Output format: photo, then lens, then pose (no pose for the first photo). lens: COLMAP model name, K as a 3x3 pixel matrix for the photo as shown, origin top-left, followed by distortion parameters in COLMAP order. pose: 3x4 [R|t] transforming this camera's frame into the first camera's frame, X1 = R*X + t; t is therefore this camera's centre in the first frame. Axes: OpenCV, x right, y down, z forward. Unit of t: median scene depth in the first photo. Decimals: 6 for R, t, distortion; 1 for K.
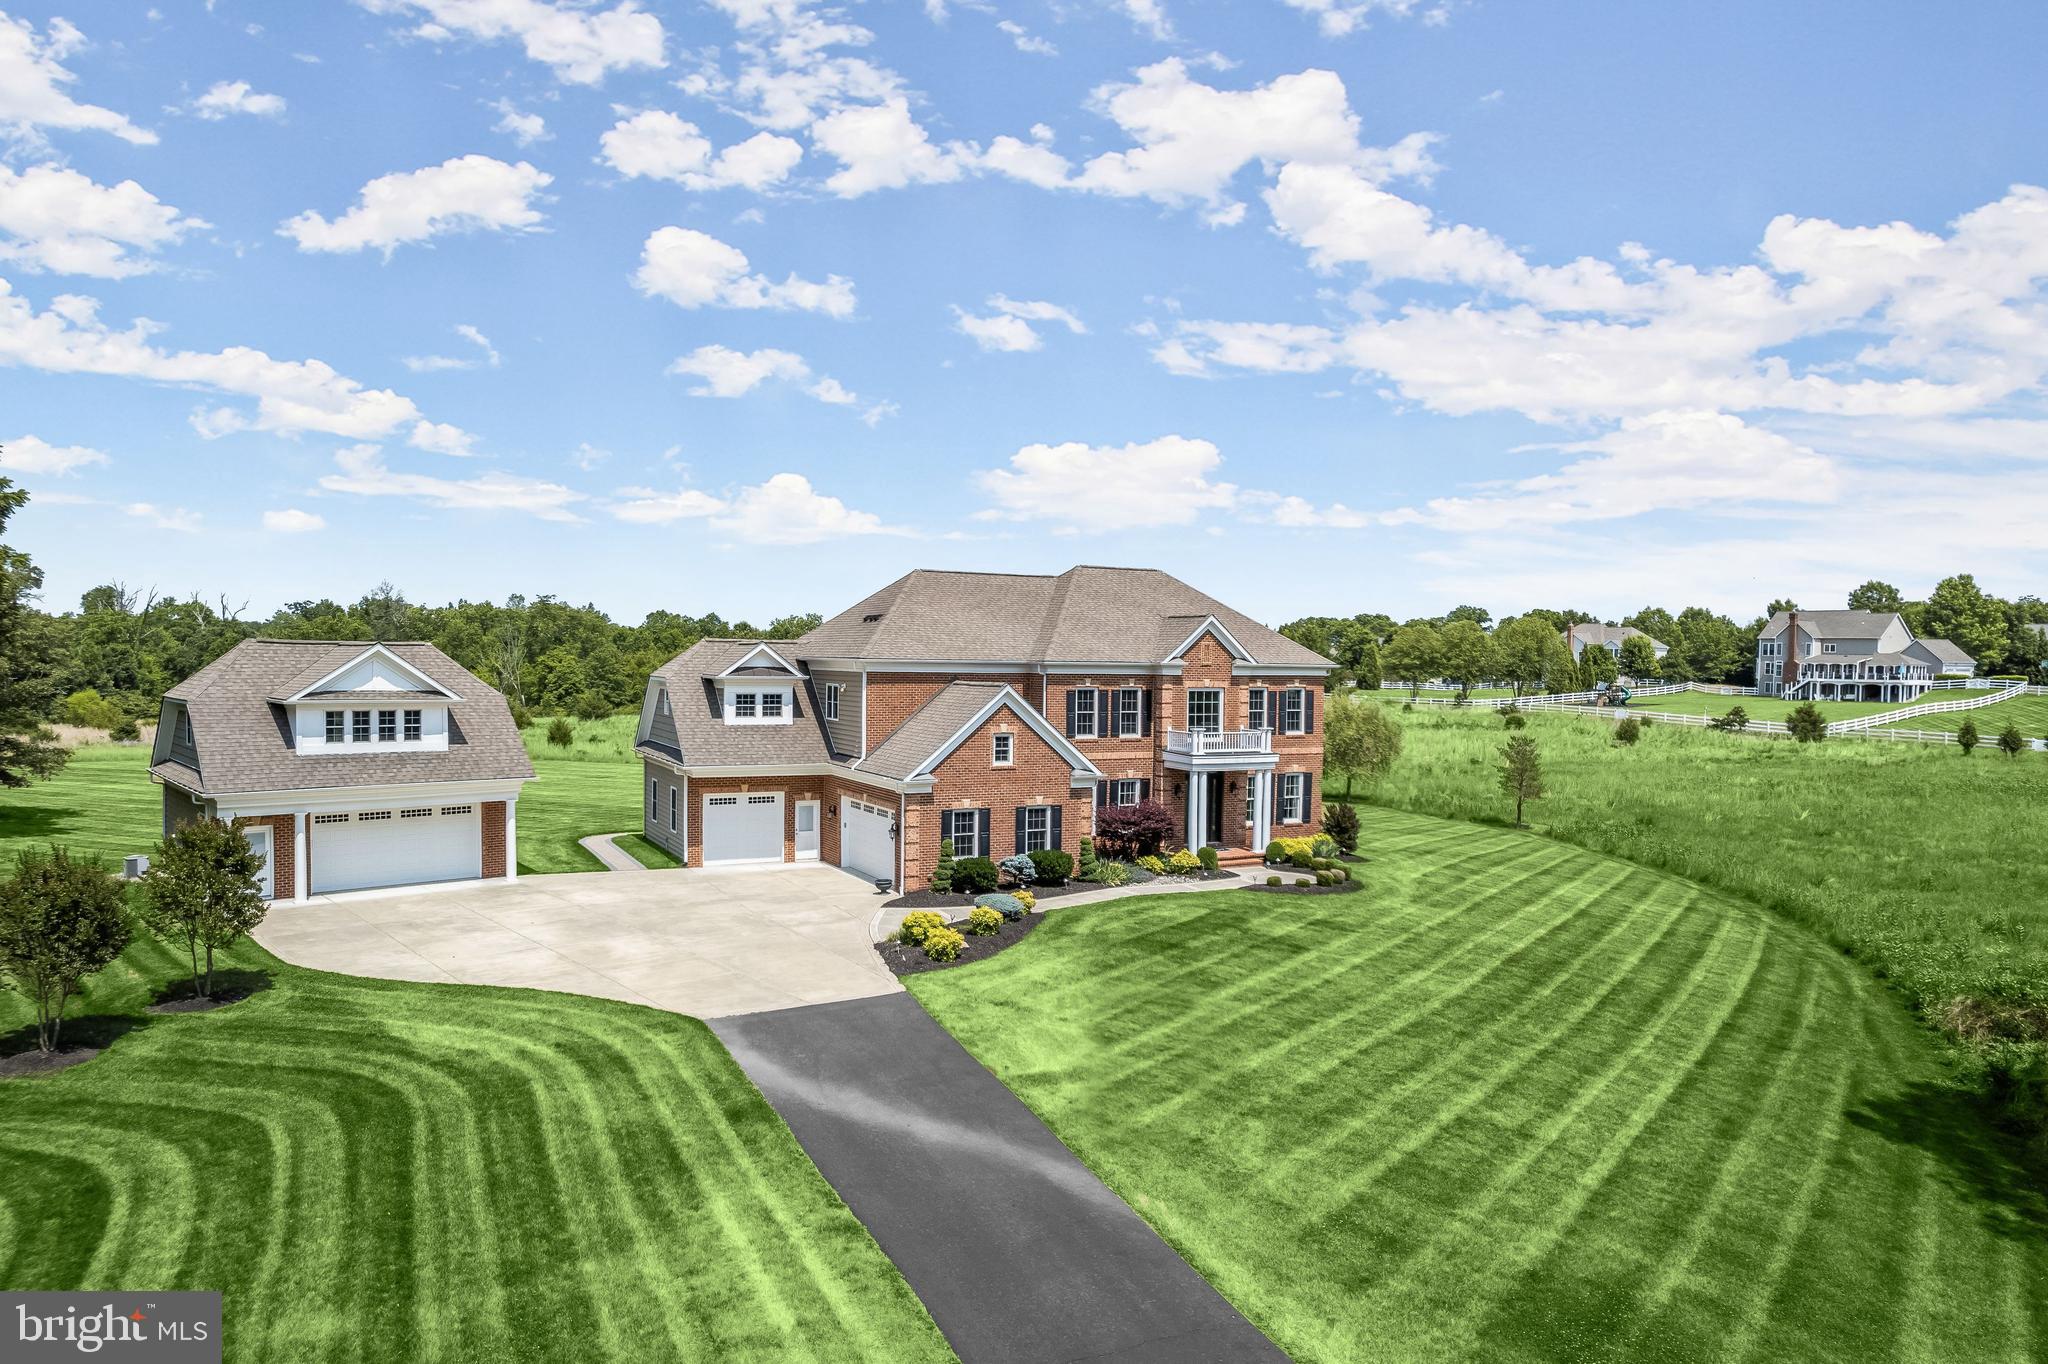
lens RADIAL K [[1309.2, 0, 1031.9], [0, 1309.2, 694.7], [0, 0, 1]] dist [-0.080841, 0.071968]
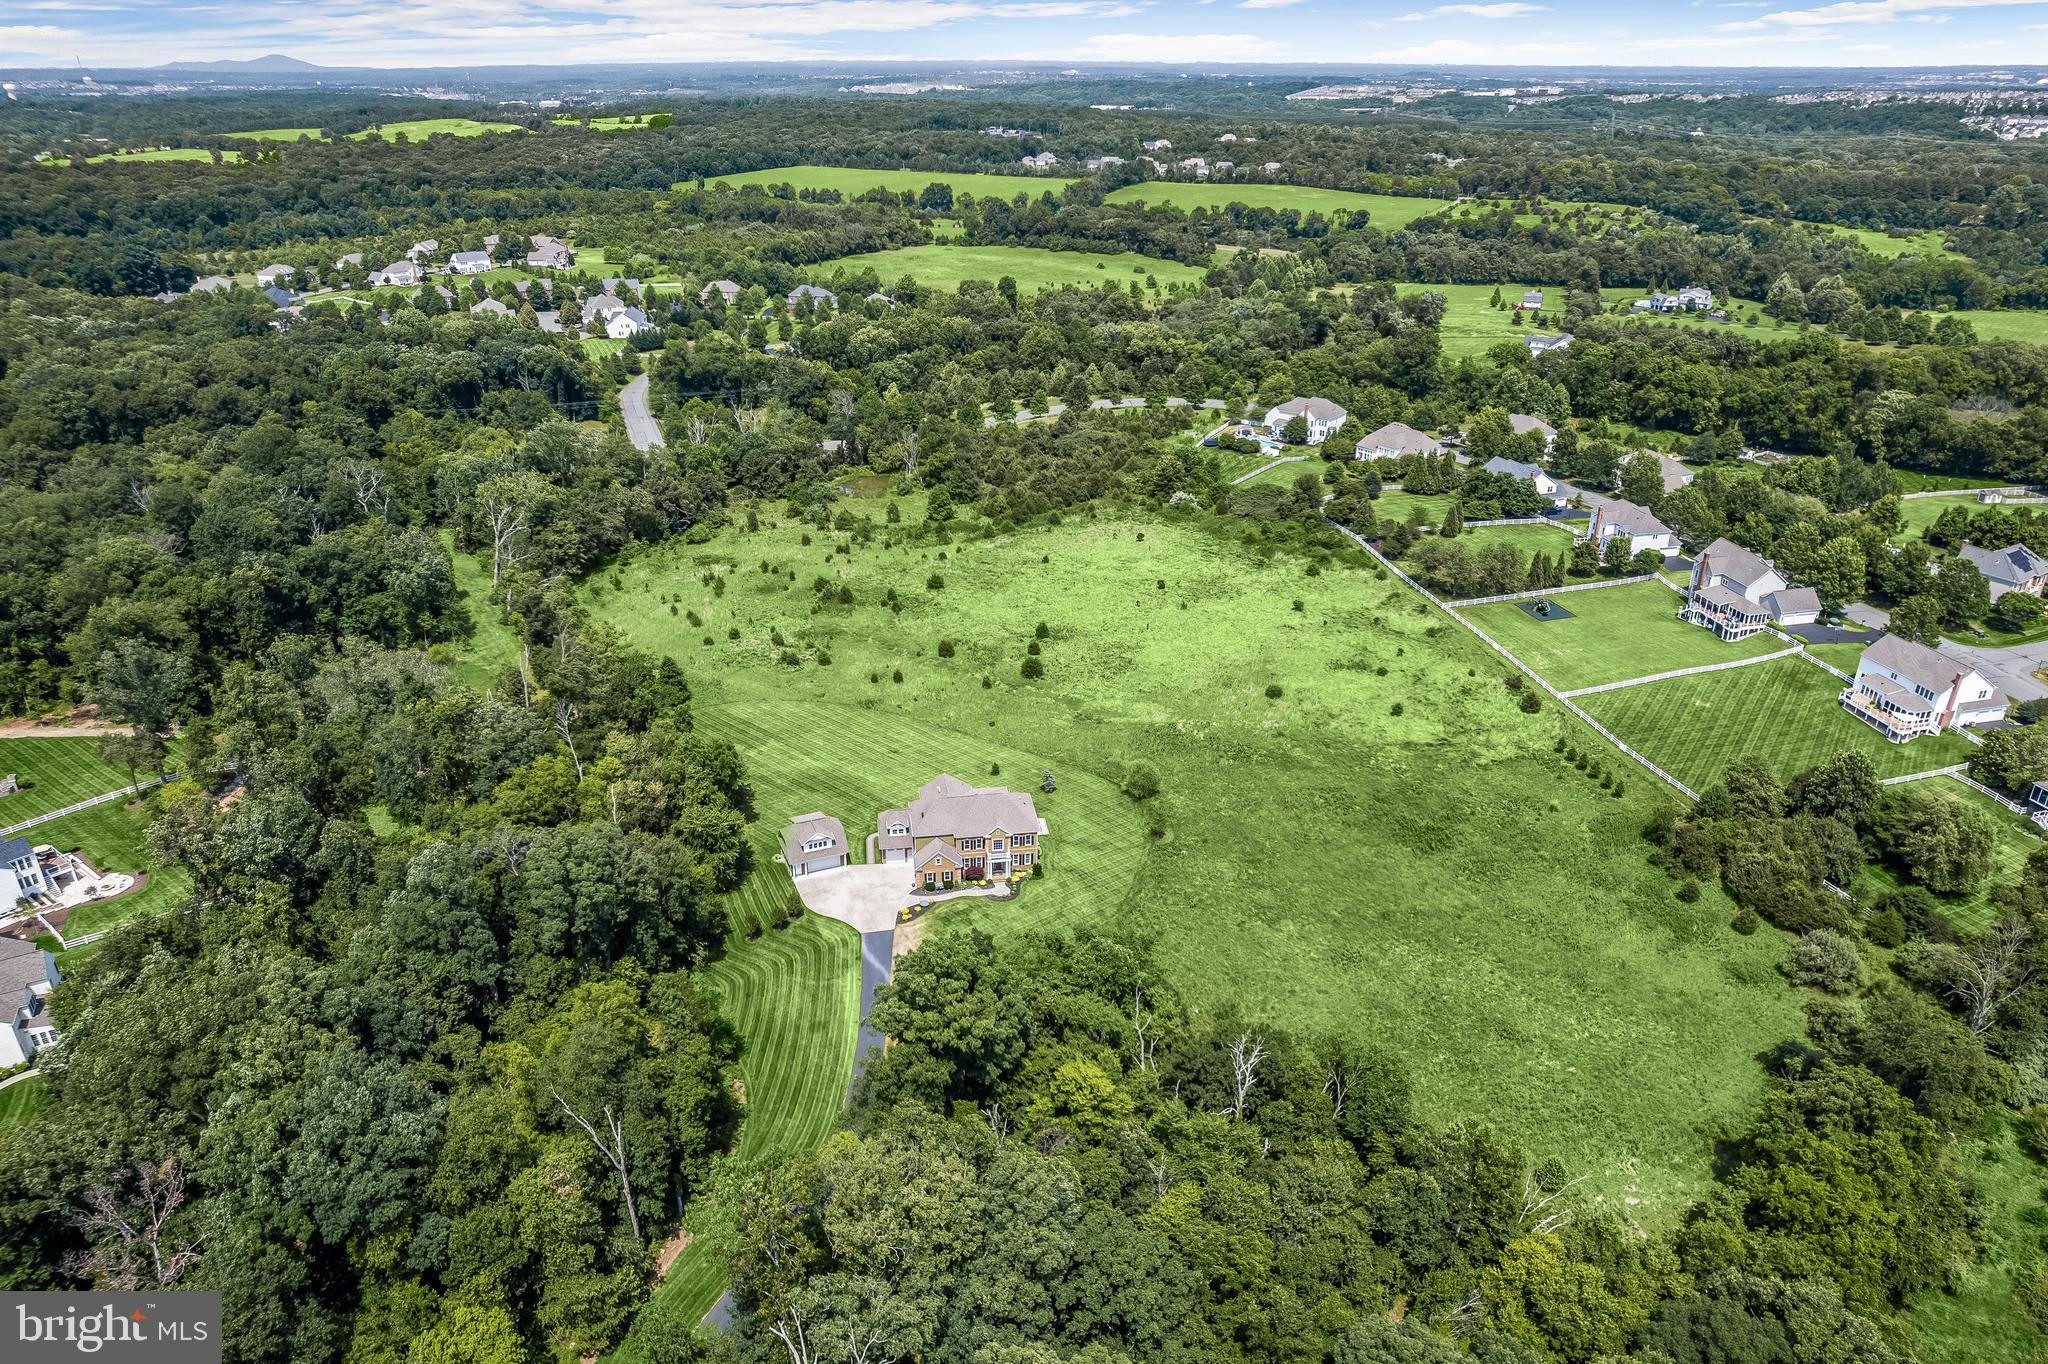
lens RADIAL K [[1351.1, 0, 1024.0], [0, 1351.1, 682.0], [0, 0, 1]] dist [-0.069291, 0.053203]
pose [[0.939774, 0.129315, -0.316390, 1.727606], [0.005816, 0.919484, 0.393085, -2.471269], [0.341747, -0.371251, 0.863355, -2.864434]]
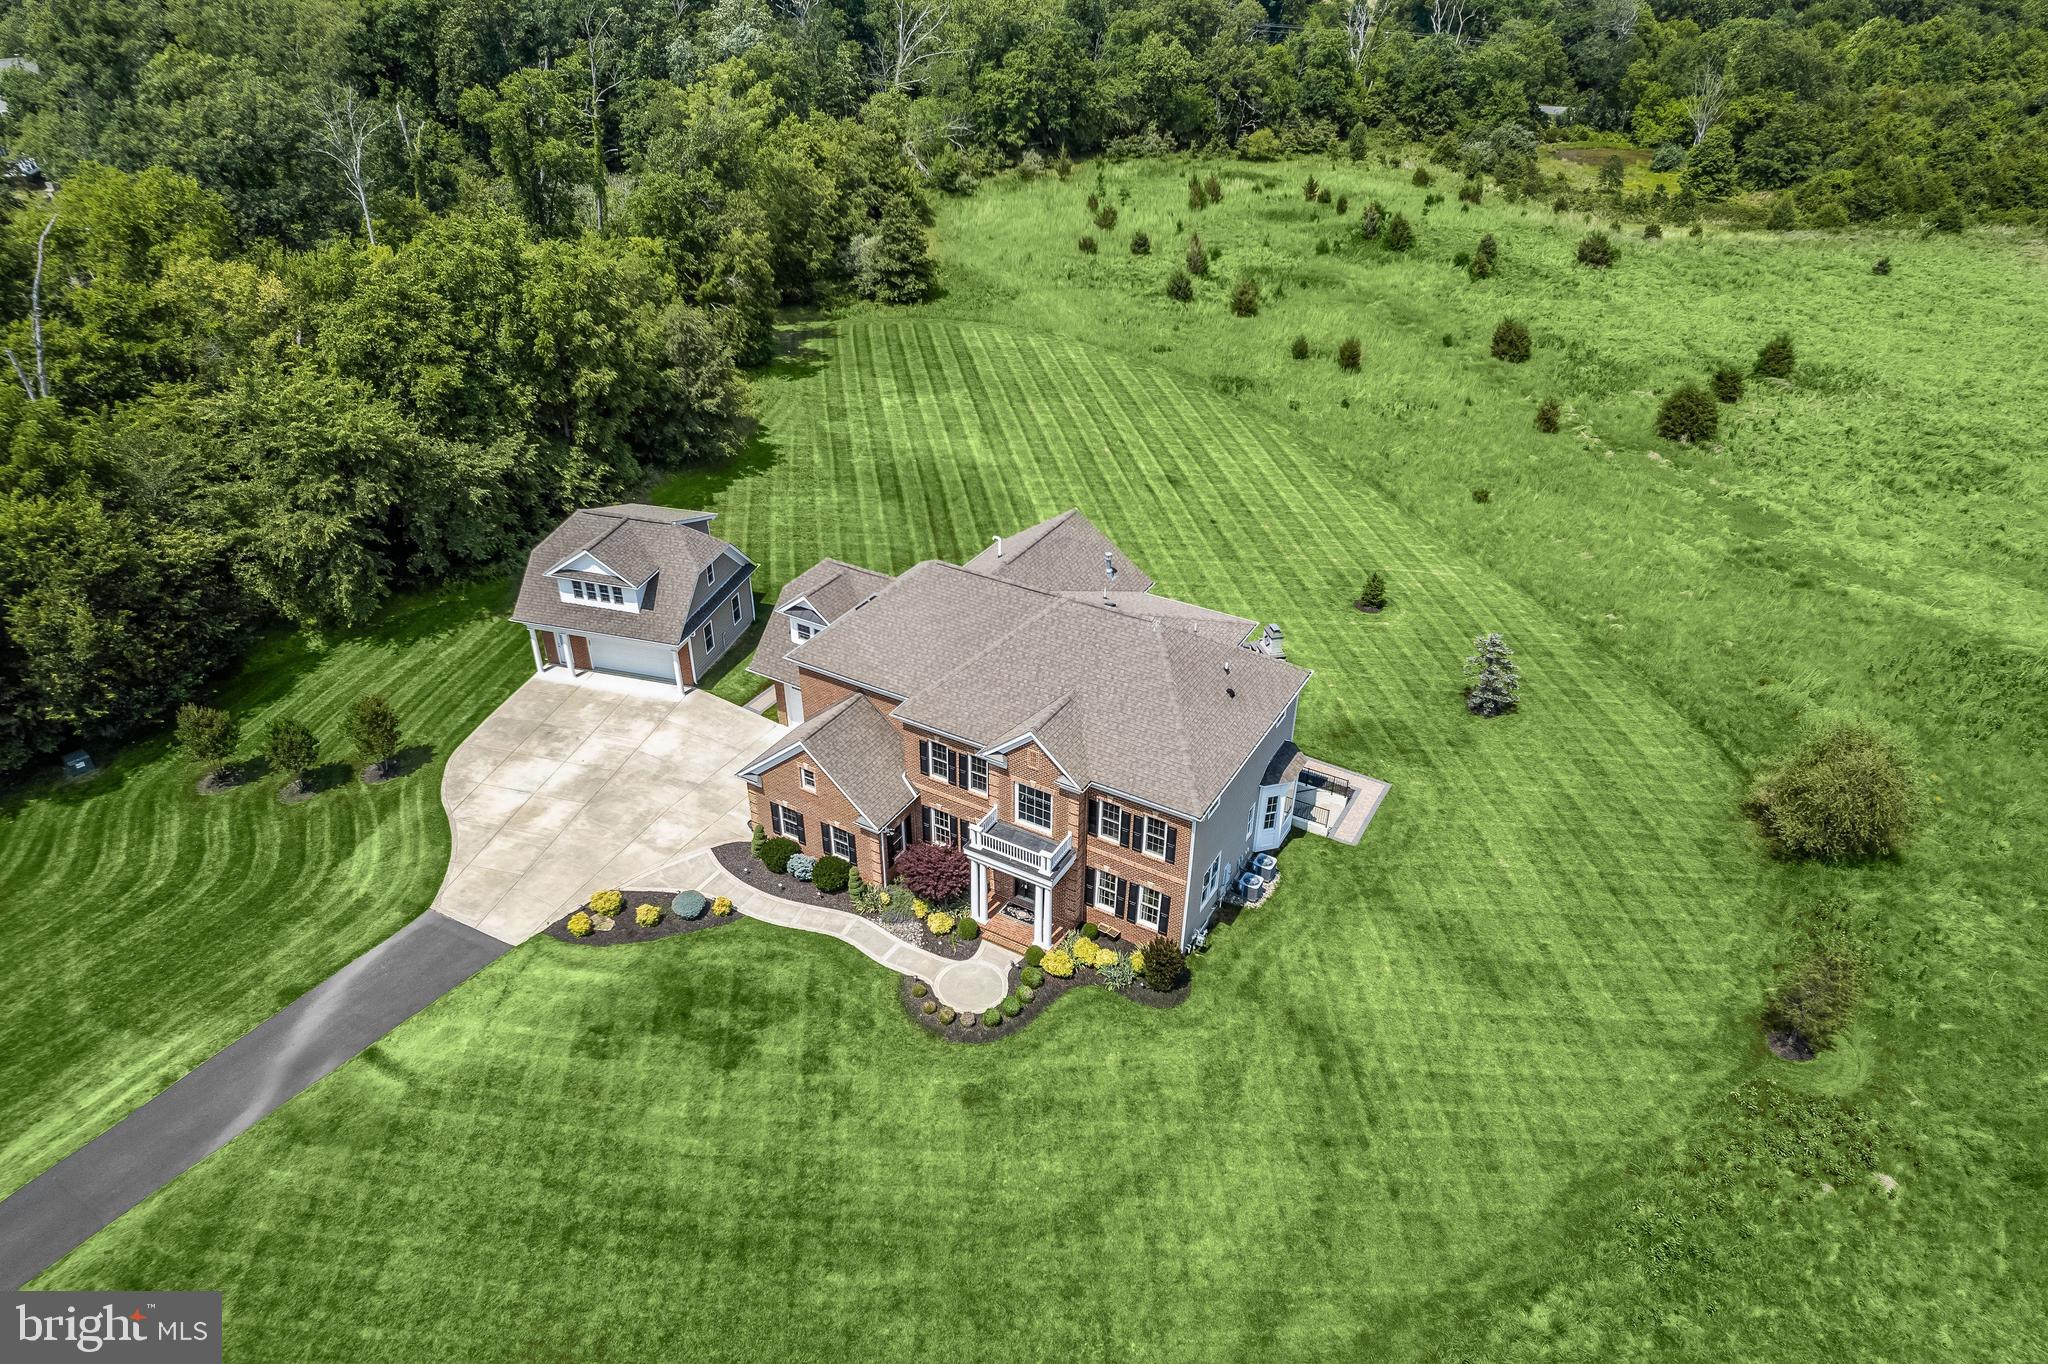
lens RADIAL K [[1309.2, 0, 1031.9], [0, 1309.2, 694.7], [0, 0, 1]] dist [-0.080841, 0.071968]
pose [[0.534664, 0.445370, -0.718178, 0.946626], [-0.027889, 0.858687, 0.511742, -0.669326], [0.844604, -0.253580, 0.471530, 0.614205]]
